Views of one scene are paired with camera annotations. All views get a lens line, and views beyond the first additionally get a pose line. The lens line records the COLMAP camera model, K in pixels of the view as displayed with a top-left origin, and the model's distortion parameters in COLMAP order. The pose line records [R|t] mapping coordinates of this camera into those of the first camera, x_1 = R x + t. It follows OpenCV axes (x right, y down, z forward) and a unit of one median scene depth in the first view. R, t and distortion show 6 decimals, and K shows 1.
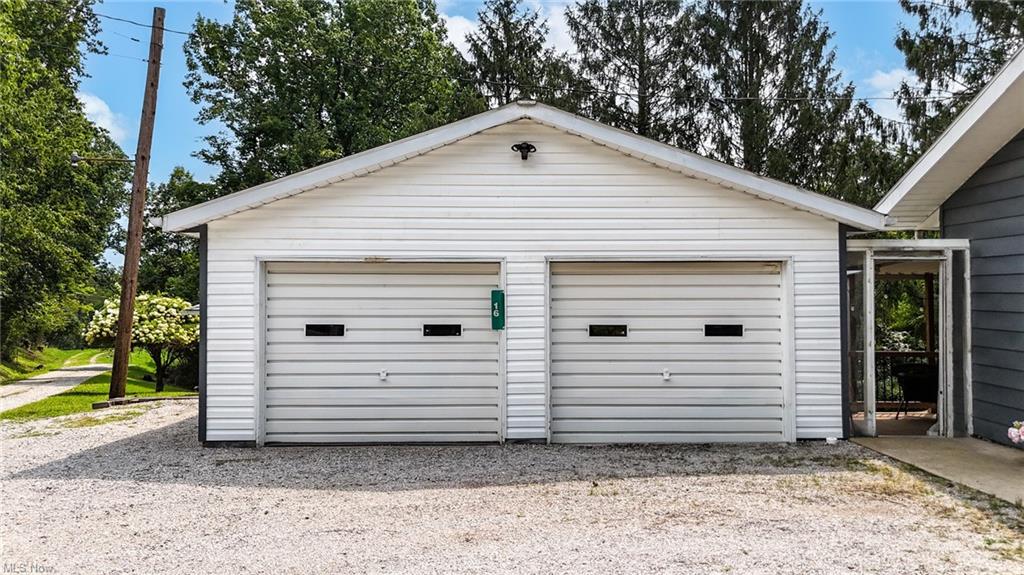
lens RADIAL K [[765.1, 0, 516.2], [0, 765.1, 282.3], [0, 0, 1]] dist [0.064334, -0.067757]
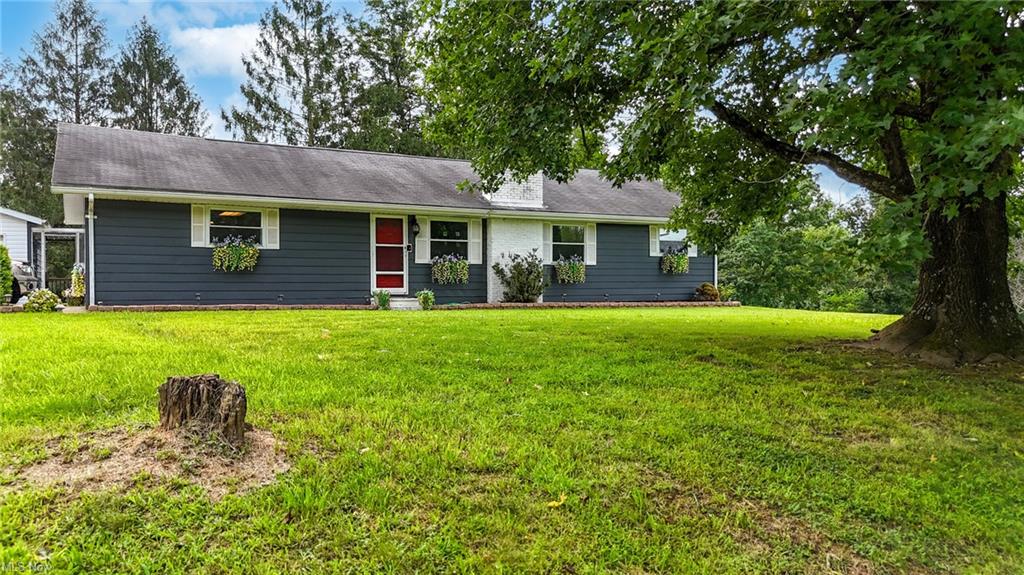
lens RADIAL K [[765.1, 0, 513.4], [0, 765.1, 288.2], [0, 0, 1]] dist [0.064334, -0.067757]
pose [[0.890264, -0.006663, 0.455397, 0.683944], [-0.005434, 0.999666, 0.025249, 0.072310], [-0.455413, -0.024953, 0.889931, -2.049683]]
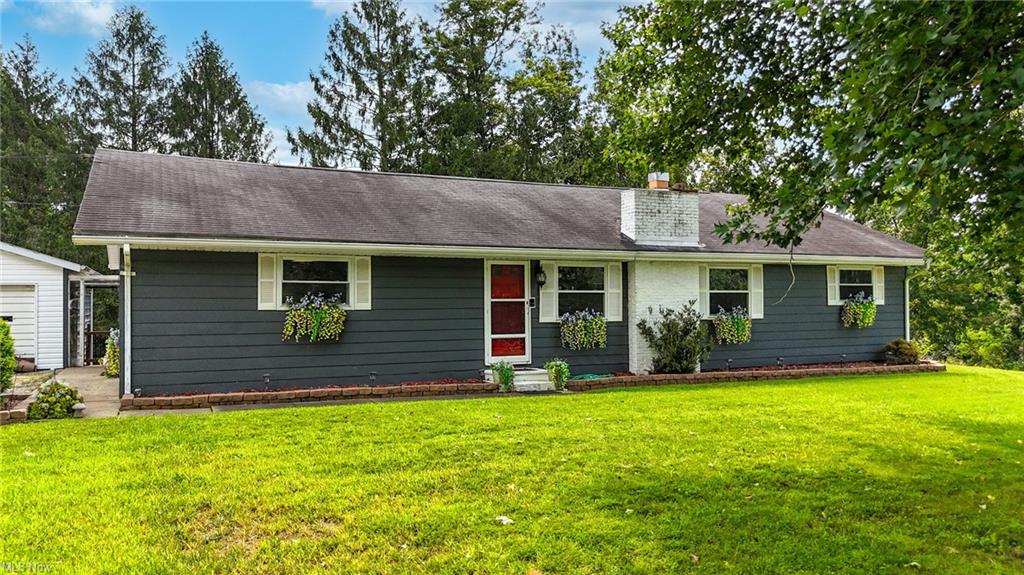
lens RADIAL K [[765.1, 0, 507.2], [0, 765.1, 287.9], [0, 0, 1]] dist [0.064334, -0.067757]
pose [[0.921328, 0.000855, 0.388786, 0.716987], [-0.001624, 0.999997, 0.001648, -0.025838], [-0.388783, -0.002150, 0.921327, -1.455112]]
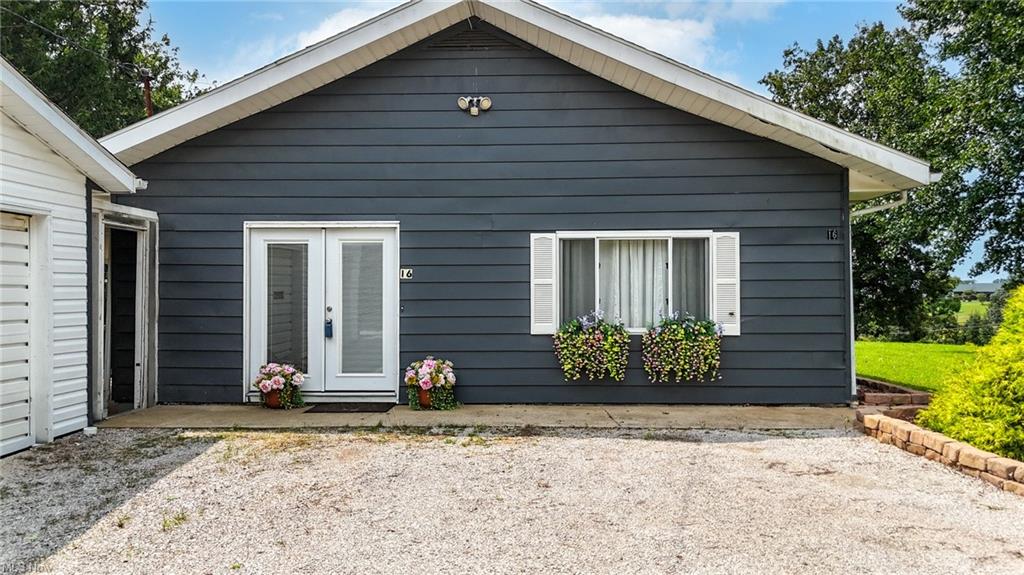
lens RADIAL K [[765.1, 0, 517.3], [0, 765.1, 290.4], [0, 0, 1]] dist [0.064334, -0.067757]
pose [[0.072331, 0.002634, 0.997377, -0.404763], [-0.019193, 0.999815, -0.001249, 0.040376], [-0.997196, -0.019053, 0.072369, 0.455181]]
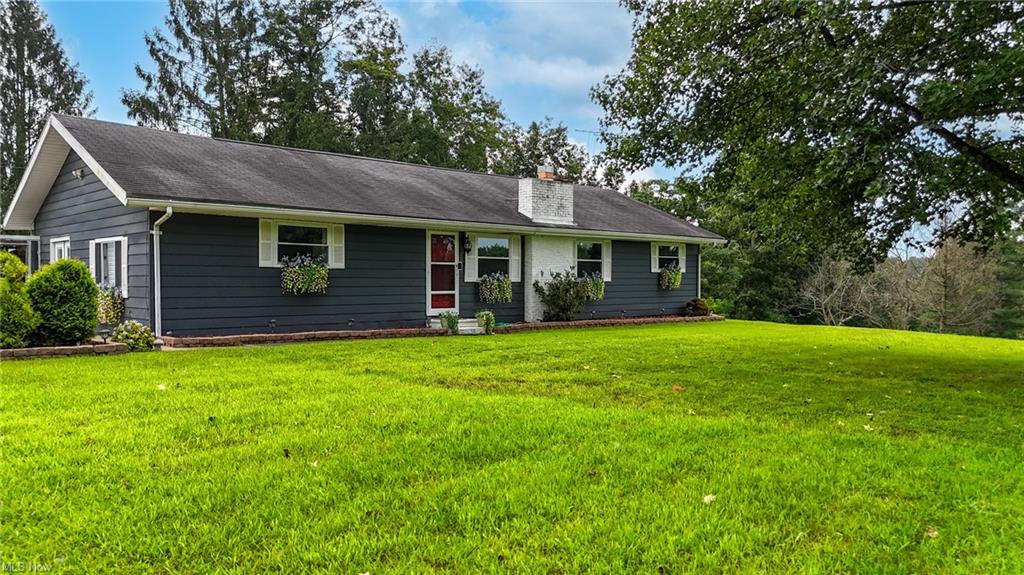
lens RADIAL K [[765.1, 0, 517.4], [0, 765.1, 293.1], [0, 0, 1]] dist [0.064334, -0.067757]
pose [[0.742740, -0.012149, 0.669469, 0.107271], [-0.014771, 0.999295, 0.034522, 0.011050], [-0.669416, -0.035530, 0.742037, -1.598080]]
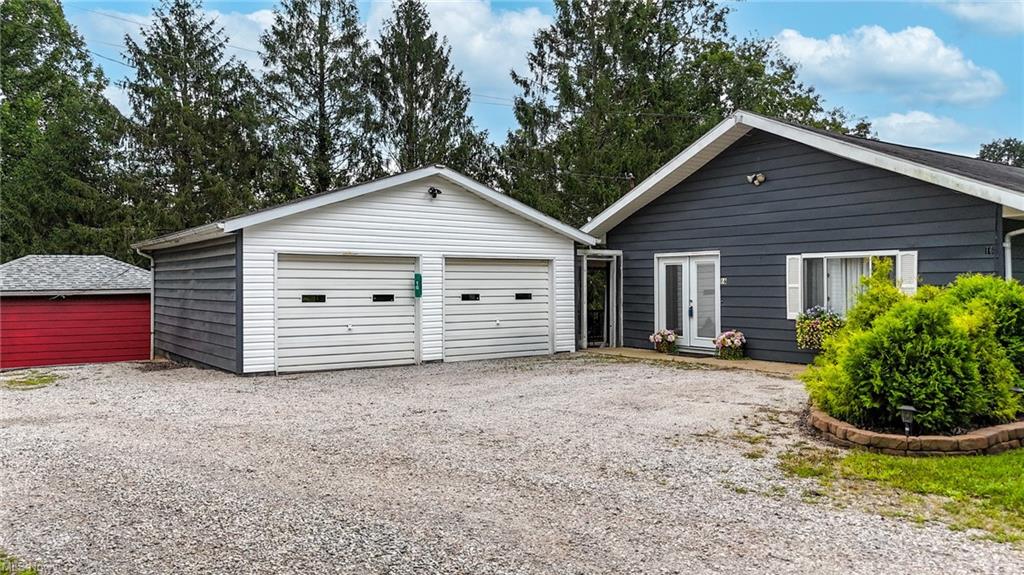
lens RADIAL K [[765.1, 0, 511.3], [0, 765.1, 295.2], [0, 0, 1]] dist [0.064334, -0.067757]
pose [[0.834349, -0.008280, 0.551174, -0.774244], [-0.010359, 0.999475, 0.030696, 0.002998], [-0.551139, -0.031321, 0.833826, -0.522231]]
